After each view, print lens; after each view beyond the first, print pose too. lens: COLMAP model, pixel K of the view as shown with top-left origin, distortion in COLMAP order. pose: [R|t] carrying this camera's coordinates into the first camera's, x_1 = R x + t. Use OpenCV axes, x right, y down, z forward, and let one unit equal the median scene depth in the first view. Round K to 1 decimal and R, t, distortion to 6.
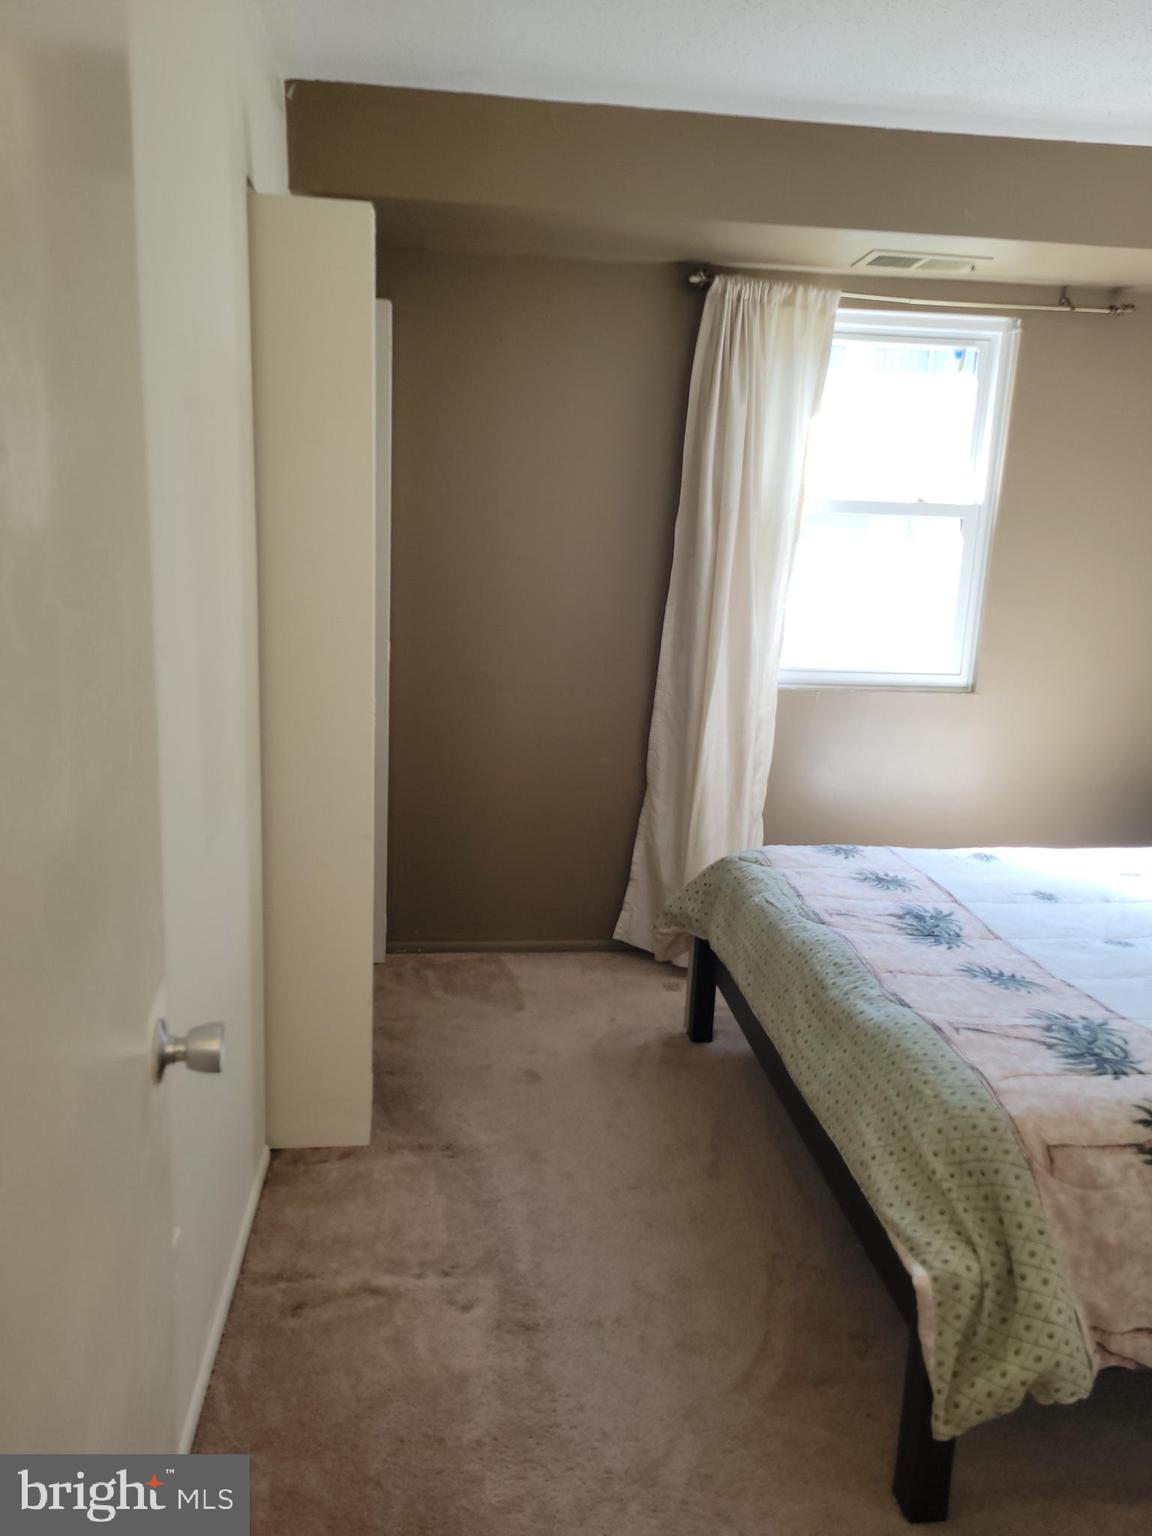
lens RADIAL K [[1140.7, 0, 575.6], [0, 1140.7, 759.7], [0, 0, 1]] dist [0.042046, -0.005333]
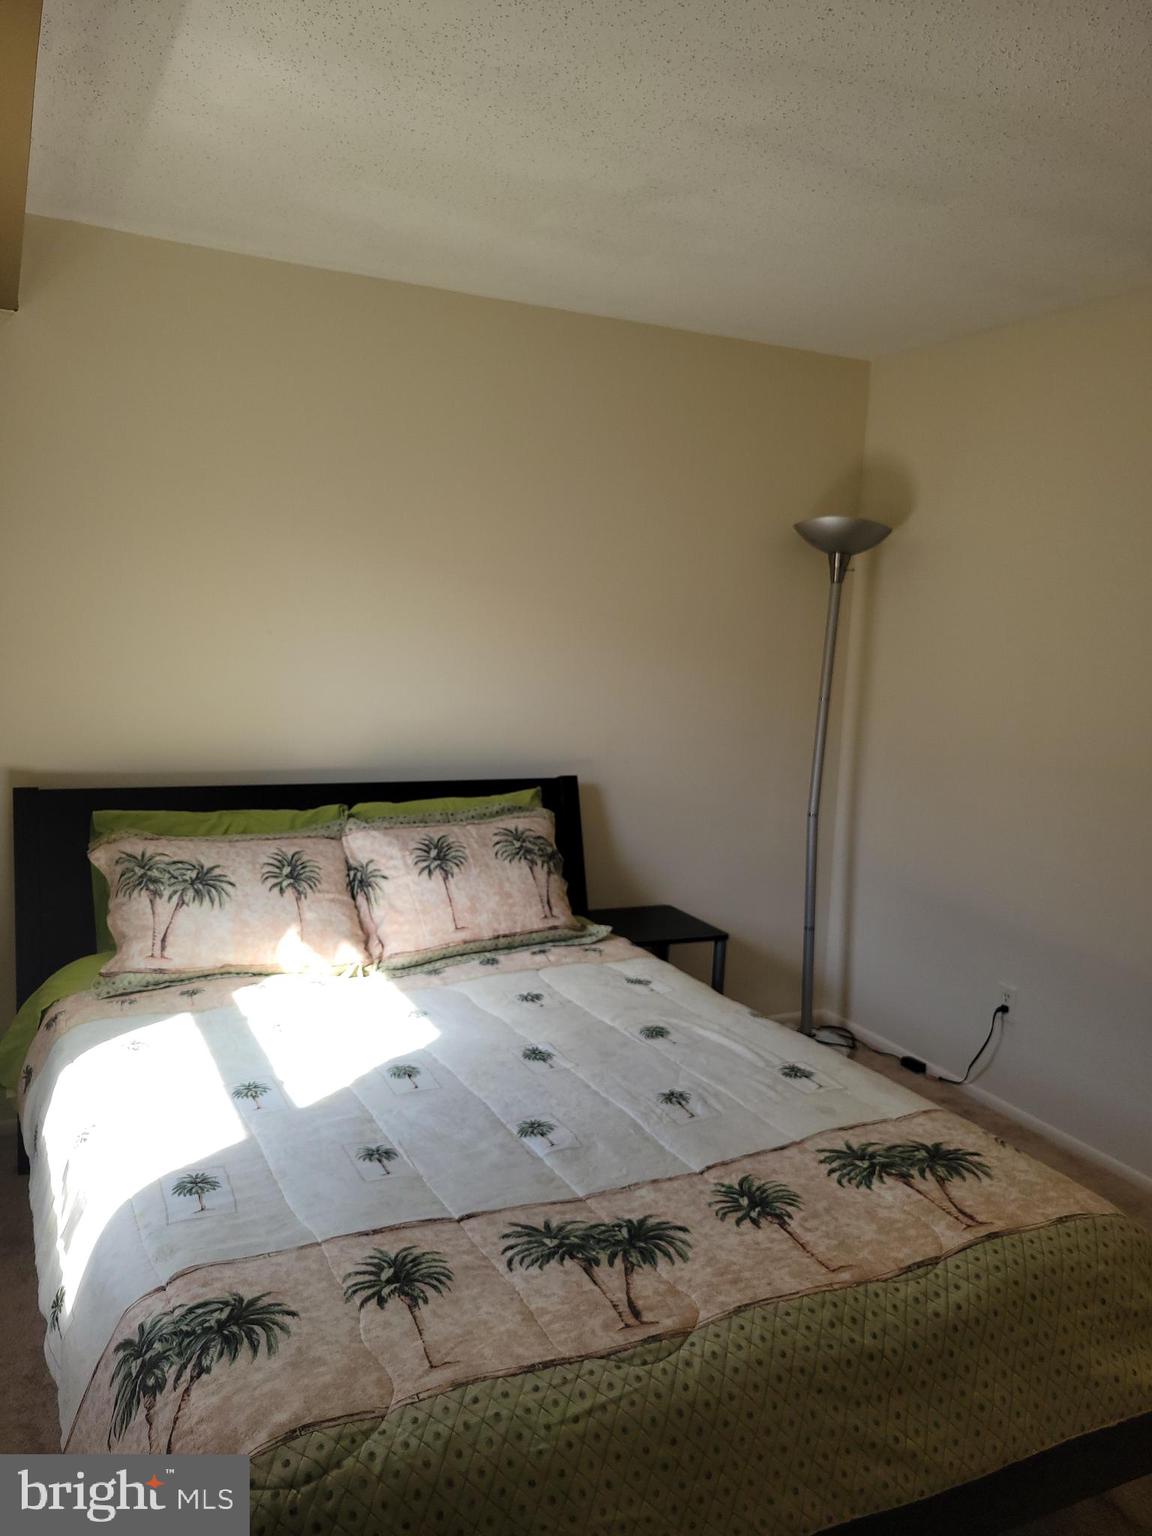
lens RADIAL K [[1156.8, 0, 572.3], [0, 1156.8, 775.6], [0, 0, 1]] dist [0.035097, -0.011381]
pose [[-0.322727, -0.186868, 0.927862, -0.338576], [0.143879, 0.959238, 0.243231, -0.362244], [-0.935492, 0.211997, -0.282686, 1.473306]]
